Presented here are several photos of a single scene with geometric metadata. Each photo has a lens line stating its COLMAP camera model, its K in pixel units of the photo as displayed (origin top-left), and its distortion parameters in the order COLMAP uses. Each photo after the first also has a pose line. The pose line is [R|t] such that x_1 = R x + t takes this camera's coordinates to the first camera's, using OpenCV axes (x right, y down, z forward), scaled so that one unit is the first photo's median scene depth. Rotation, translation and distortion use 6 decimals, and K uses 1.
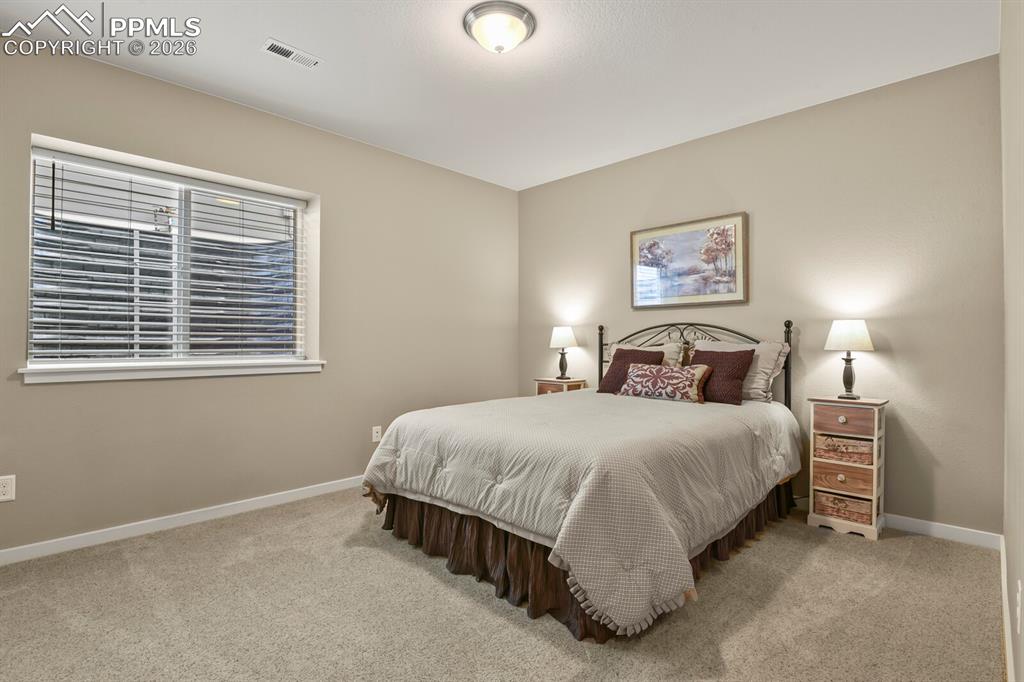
lens RADIAL K [[497.7, 0, 510.0], [0, 497.7, 329.9], [0, 0, 1]] dist [-0.014041, -0.005770]
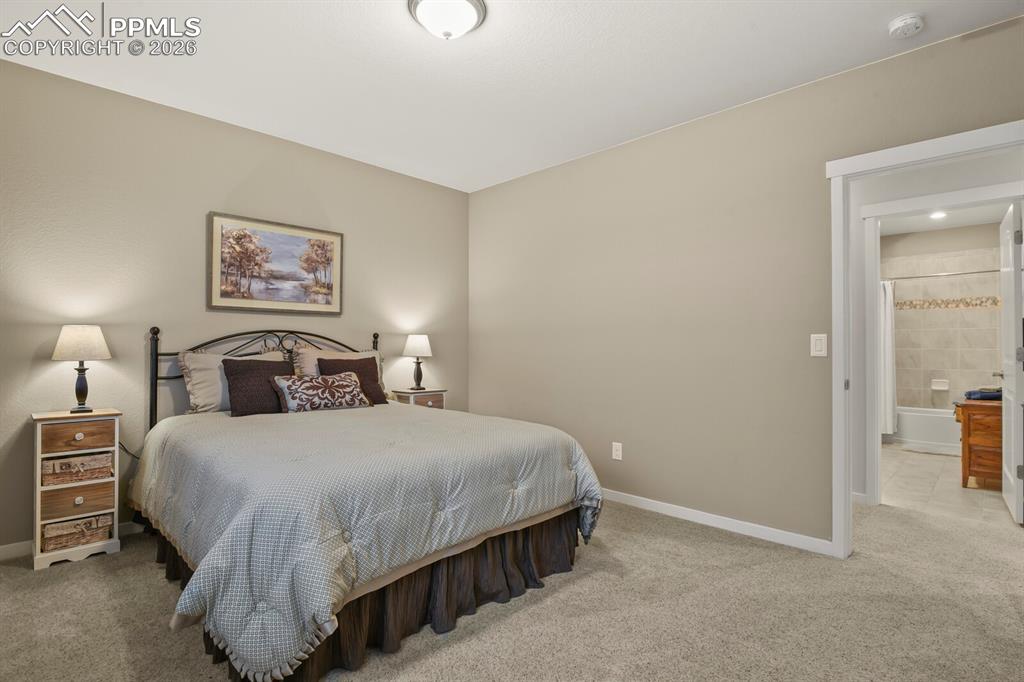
lens RADIAL K [[497.7, 0, 512.7], [0, 497.7, 349.4], [0, 0, 1]] dist [-0.014041, -0.005770]
pose [[0.000183, -0.000543, 1.000000, -0.612447], [-0.024364, 0.999703, 0.000547, 0.011202], [-0.999703, -0.024364, 0.000170, 0.588861]]
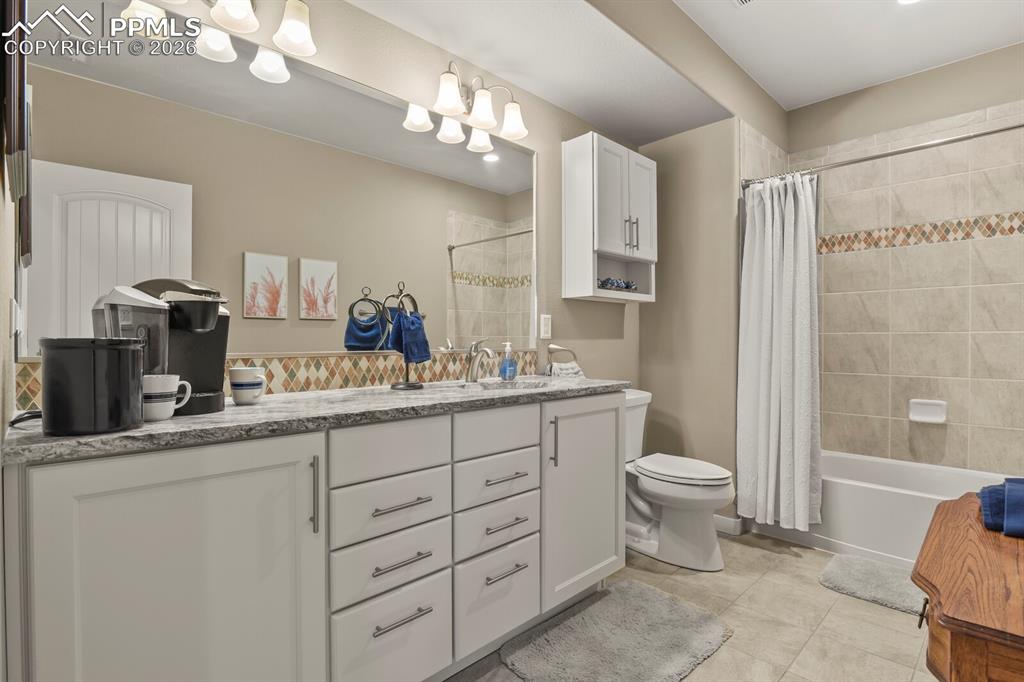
lens RADIAL K [[497.7, 0, 508.8], [0, 497.7, 344.6], [0, 0, 1]] dist [-0.014041, -0.005770]
pose [[0.028080, -0.013960, 0.999508, -0.405491], [-0.023479, 0.999617, 0.014622, 0.008180], [-0.999330, -0.023878, 0.027742, 0.397215]]
